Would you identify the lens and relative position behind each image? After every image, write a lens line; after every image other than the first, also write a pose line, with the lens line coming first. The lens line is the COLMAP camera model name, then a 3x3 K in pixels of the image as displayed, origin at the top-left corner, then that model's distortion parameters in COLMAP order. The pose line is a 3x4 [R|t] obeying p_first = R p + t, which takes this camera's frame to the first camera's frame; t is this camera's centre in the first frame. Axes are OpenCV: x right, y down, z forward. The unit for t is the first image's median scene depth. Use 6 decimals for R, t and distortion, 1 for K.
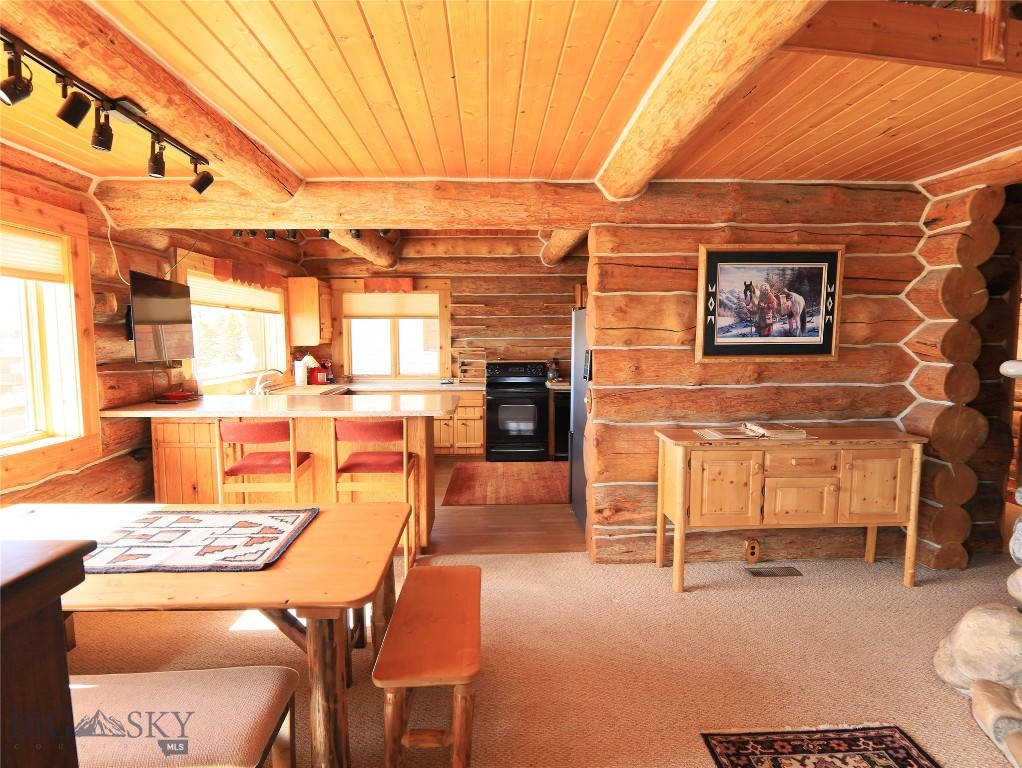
lens RADIAL K [[561.9, 0, 509.9], [0, 561.9, 382.7], [0, 0, 1]] dist [-0.024514, 0.002806]
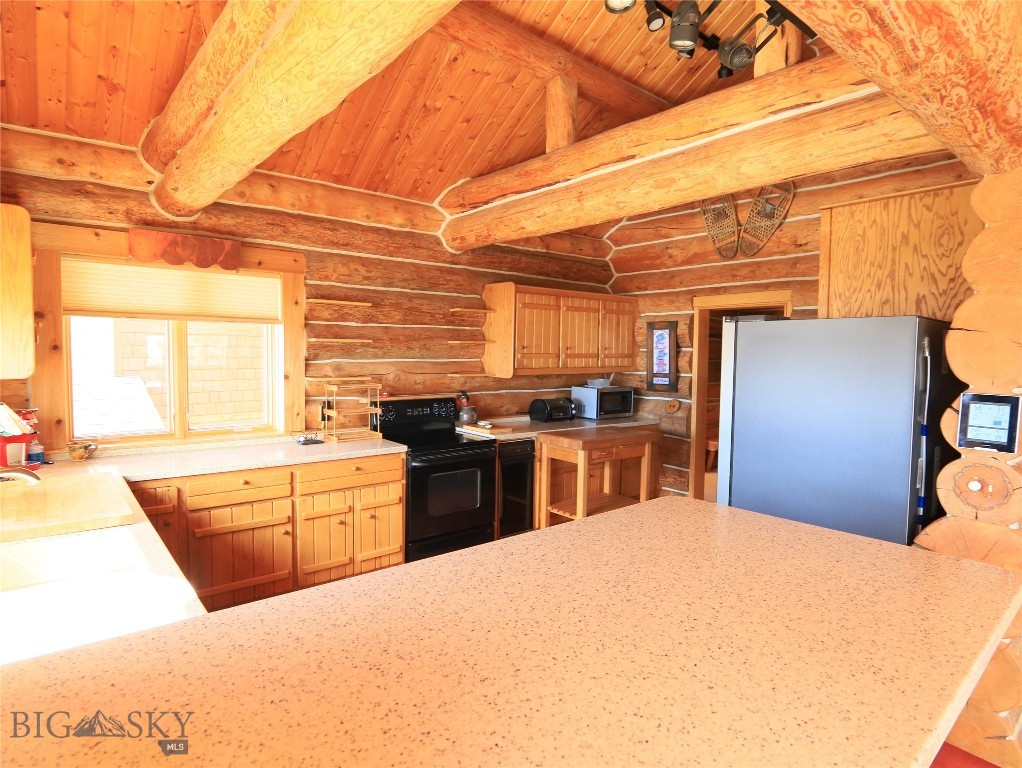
lens RADIAL K [[561.9, 0, 509.9], [0, 561.9, 382.7], [0, 0, 1]] dist [-0.024514, 0.002806]
pose [[0.788047, -0.019592, 0.615303, -0.285690], [0.038536, 0.999103, -0.017541, -0.039217], [-0.614408, 0.037534, 0.788096, 0.438899]]
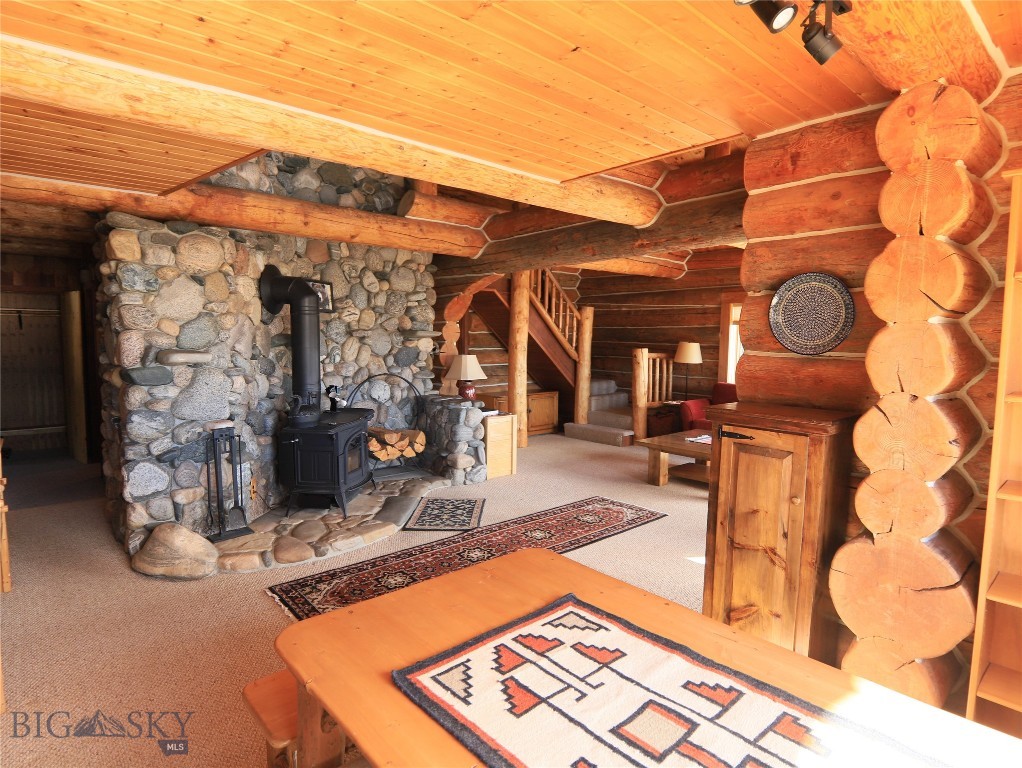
lens RADIAL K [[561.9, 0, 509.9], [0, 561.9, 382.7], [0, 0, 1]] dist [-0.024514, 0.002806]
pose [[-0.632944, -0.063762, 0.771568, -0.573405], [0.065004, 0.988707, 0.135031, -0.074474], [-0.771464, 0.135622, -0.621651, 0.869107]]
